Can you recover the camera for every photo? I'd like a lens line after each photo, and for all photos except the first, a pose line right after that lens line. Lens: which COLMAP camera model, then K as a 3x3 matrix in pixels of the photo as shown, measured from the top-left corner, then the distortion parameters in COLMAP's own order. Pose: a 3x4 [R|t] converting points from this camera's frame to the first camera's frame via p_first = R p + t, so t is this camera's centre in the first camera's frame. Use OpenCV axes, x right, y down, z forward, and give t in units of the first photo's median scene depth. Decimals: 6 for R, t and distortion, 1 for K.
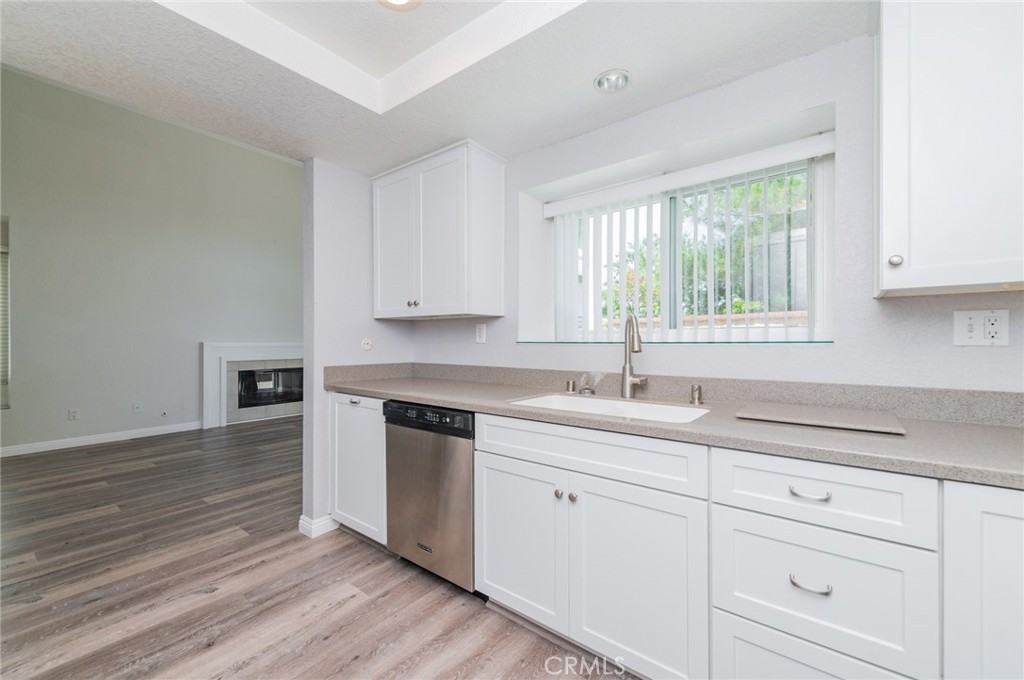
lens RADIAL K [[403.1, 0, 508.2], [0, 403.1, 340.1], [0, 0, 1]] dist [0.011533, -0.000503]
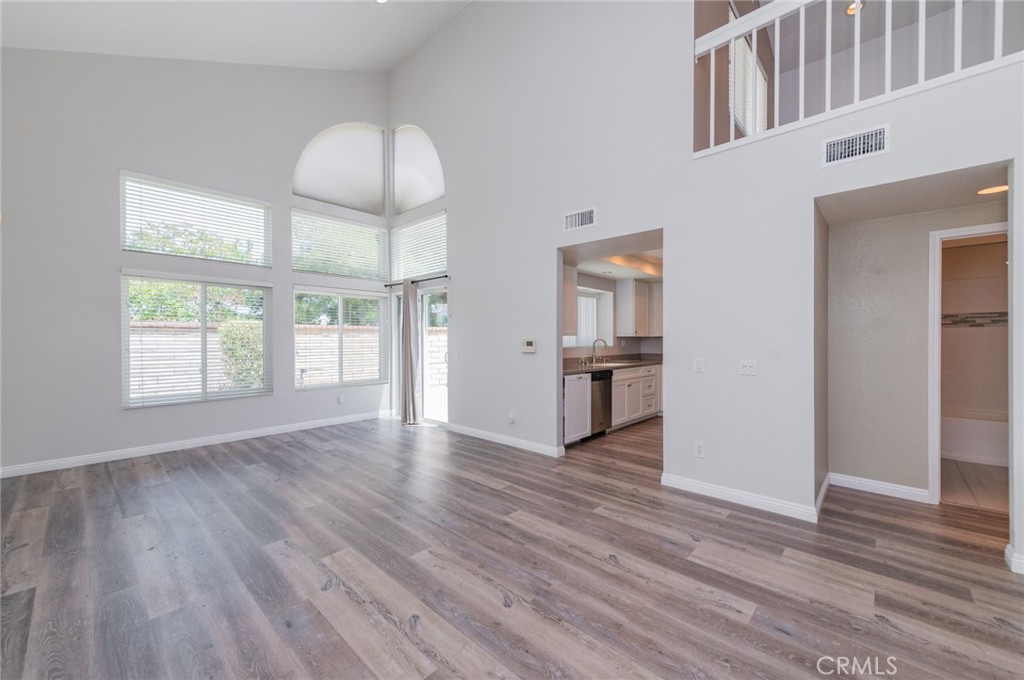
lens RADIAL K [[403.1, 0, 508.2], [0, 403.1, 340.1], [0, 0, 1]] dist [0.011533, -0.000503]
pose [[0.093354, -0.005171, 0.995620, -2.536032], [-0.002655, 0.999982, 0.005443, -0.053423], [-0.995629, -0.003151, 0.093338, 1.163273]]
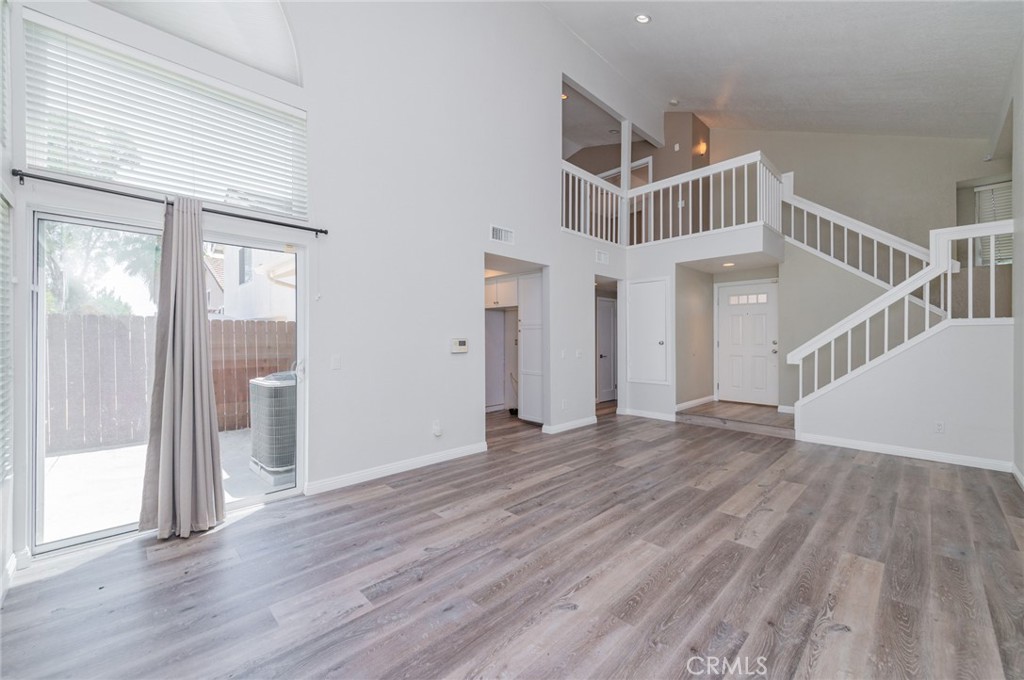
lens RADIAL K [[403.1, 0, 508.2], [0, 403.1, 340.1], [0, 0, 1]] dist [0.011533, -0.000503]
pose [[-0.990395, -0.002860, 0.138235, -0.964656], [-0.002799, 0.999996, 0.000638, -0.041061], [-0.138236, 0.000245, -0.990399, 3.134923]]
